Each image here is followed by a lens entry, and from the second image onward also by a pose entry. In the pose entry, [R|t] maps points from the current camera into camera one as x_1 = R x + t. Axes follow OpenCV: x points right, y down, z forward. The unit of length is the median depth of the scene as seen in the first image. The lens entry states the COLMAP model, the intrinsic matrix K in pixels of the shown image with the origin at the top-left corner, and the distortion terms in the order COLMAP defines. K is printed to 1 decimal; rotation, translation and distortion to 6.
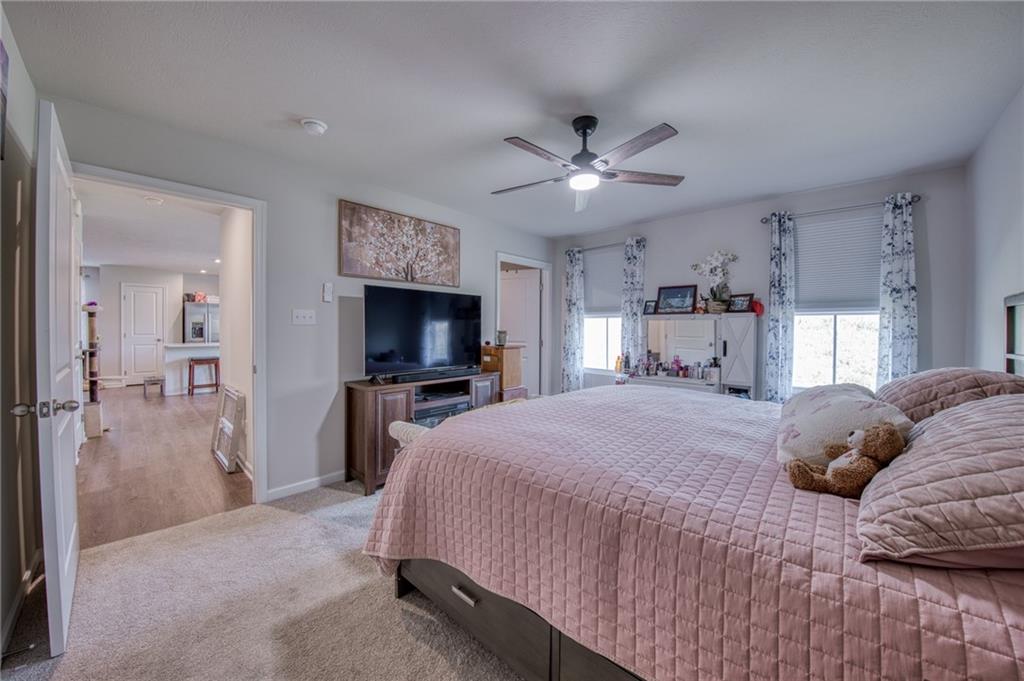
lens RADIAL K [[364.6, 0, 516.0], [0, 364.6, 332.7], [0, 0, 1]] dist [0.000490, 0.000004]
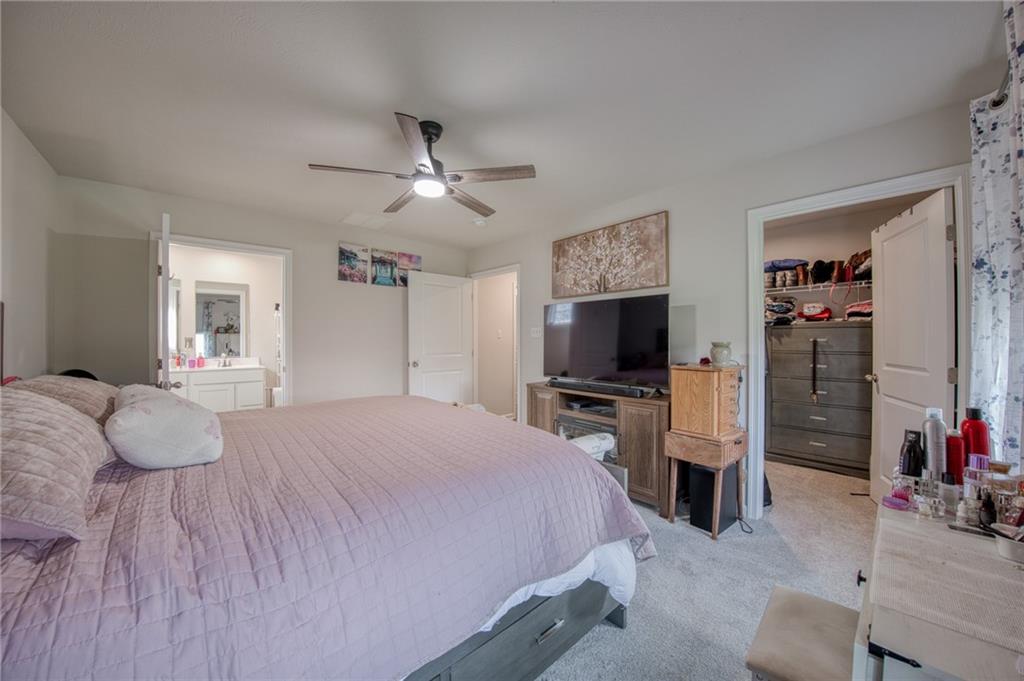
lens RADIAL K [[364.6, 0, 510.9], [0, 364.6, 342.0], [0, 0, 1]] dist [0.000490, 0.000004]
pose [[-0.103614, -0.002057, -0.994615, 0.732192], [-0.011970, 0.999928, -0.000821, -0.000650], [0.994546, 0.011821, -0.103631, 0.854987]]
